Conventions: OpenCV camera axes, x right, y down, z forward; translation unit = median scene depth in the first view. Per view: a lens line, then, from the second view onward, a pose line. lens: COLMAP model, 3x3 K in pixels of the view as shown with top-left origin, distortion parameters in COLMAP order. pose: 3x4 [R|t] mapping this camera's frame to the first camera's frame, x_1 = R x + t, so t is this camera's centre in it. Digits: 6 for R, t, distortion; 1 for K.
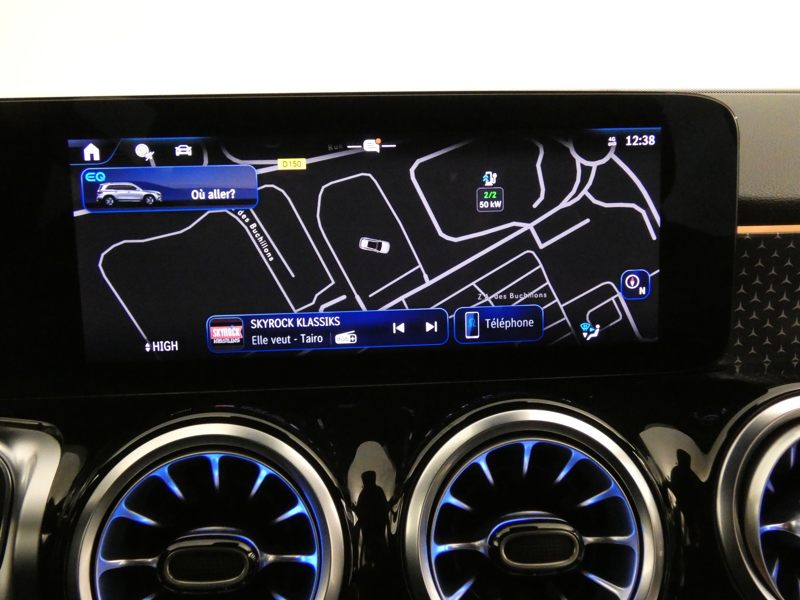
lens RADIAL K [[719.7, 0, 401.0], [0, 719.7, 296.5], [0, 0, 1]] dist [0.000716, -0.009851]
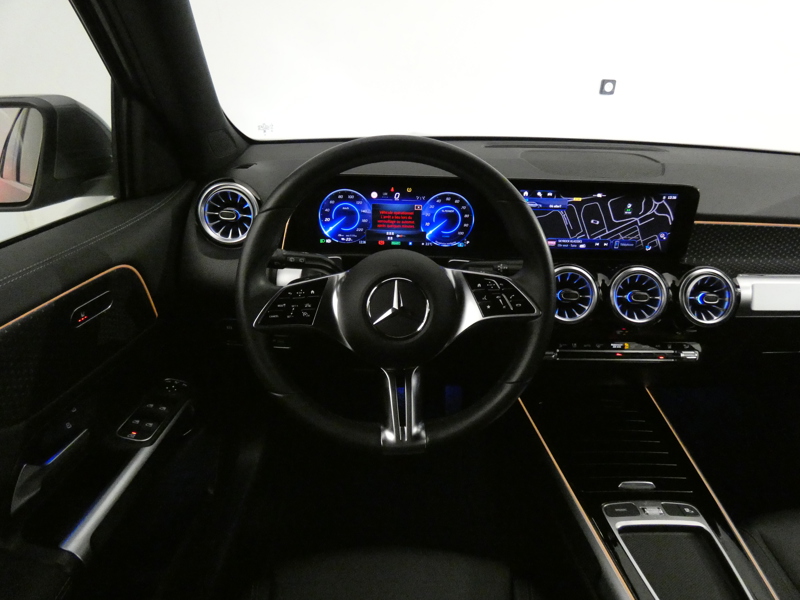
lens RADIAL K [[477.1, 0, 393.7], [0, 477.1, 297.8], [0, 0, 1]] dist [-0.014305, -0.005413]
pose [[0.997118, 0.064718, -0.039592, -0.956315], [-0.054410, 0.973688, 0.221295, -0.176881], [0.052872, -0.218503, 0.974403, -1.546871]]
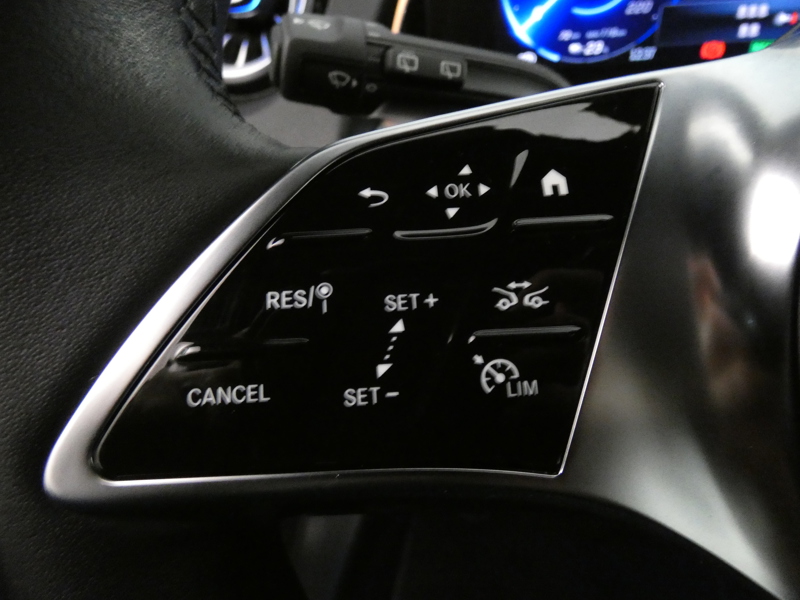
lens RADIAL K [[477.1, 0, 403.0], [0, 477.1, 297.3], [0, 0, 1]] dist [-0.014305, -0.005413]
pose [[0.955260, 0.098426, -0.278909, -1.355816], [0.002240, 0.940570, 0.339593, 0.211204], [0.295759, -0.325024, 0.898268, 0.043640]]
